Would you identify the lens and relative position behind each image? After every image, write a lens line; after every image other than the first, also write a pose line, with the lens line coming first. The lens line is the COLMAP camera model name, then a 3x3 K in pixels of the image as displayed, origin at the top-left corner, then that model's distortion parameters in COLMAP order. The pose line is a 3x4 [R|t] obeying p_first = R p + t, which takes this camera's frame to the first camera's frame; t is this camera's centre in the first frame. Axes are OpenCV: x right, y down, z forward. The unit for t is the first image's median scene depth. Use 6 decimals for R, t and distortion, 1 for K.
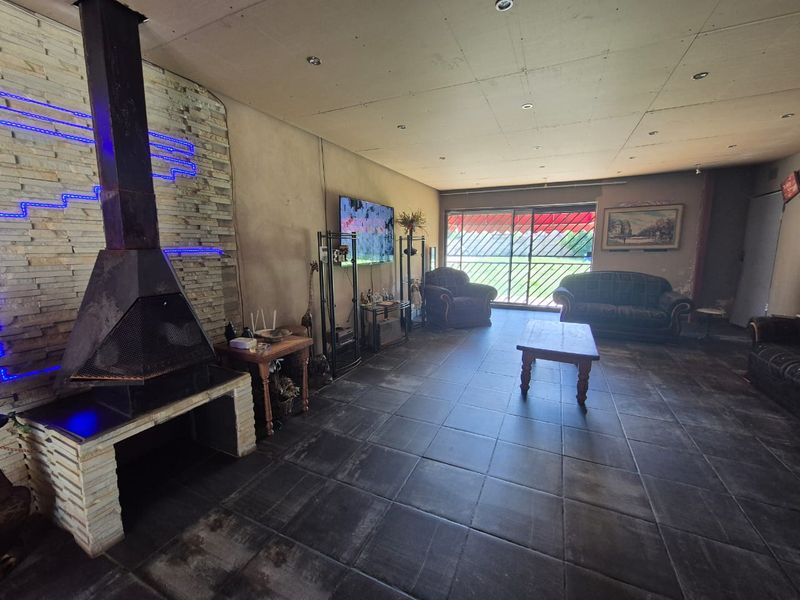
lens RADIAL K [[326.4, 0, 391.1], [0, 326.4, 303.1], [0, 0, 1]] dist [-0.002020, 0.000115]
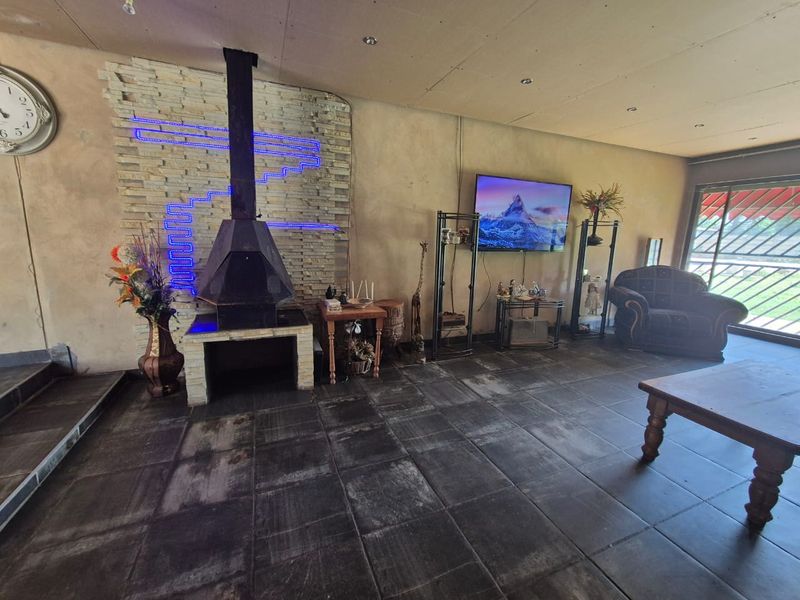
lens RADIAL K [[324.0, 0, 396.5], [0, 324.0, 299.2], [0, 0, 1]] dist [-0.000483, -0.000062]
pose [[0.751388, 0.149923, -0.642604, 0.392037], [-0.142774, 0.987716, 0.063497, -0.002395], [0.644230, 0.044037, 0.763563, 0.190039]]
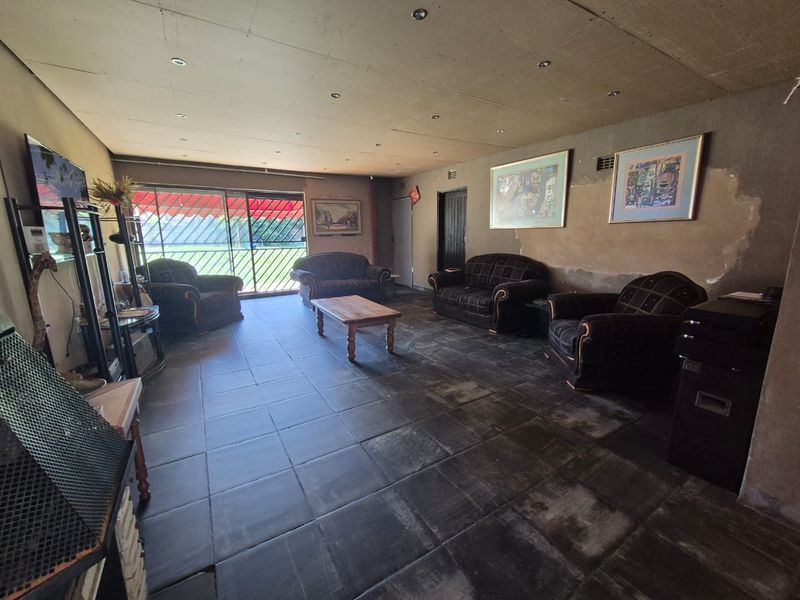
lens RADIAL K [[338.0, 0, 403.1], [0, 338.0, 292.8], [0, 0, 1]] dist [0.016789, -0.000116]
pose [[0.533127, -0.149167, 0.832781, -0.422399], [0.151128, 0.985293, 0.079736, -0.020979], [-0.832428, 0.083347, 0.547829, 0.207123]]
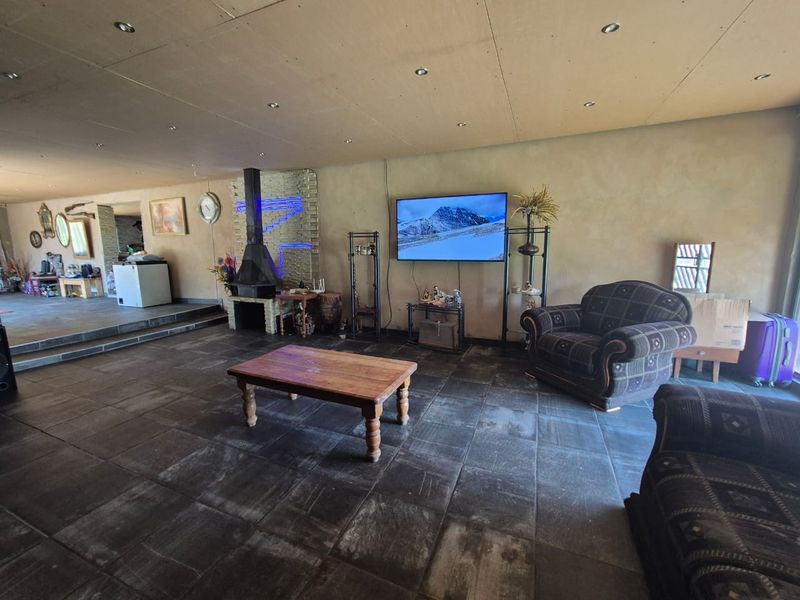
lens RADIAL K [[338.0, 0, 403.1], [0, 338.0, 292.8], [0, 0, 1]] dist [0.016789, -0.000116]
pose [[0.054143, 0.152643, -0.986797, 1.348236], [-0.160680, 0.976700, 0.142265, -0.219294], [0.985520, 0.150856, 0.077409, 1.194981]]
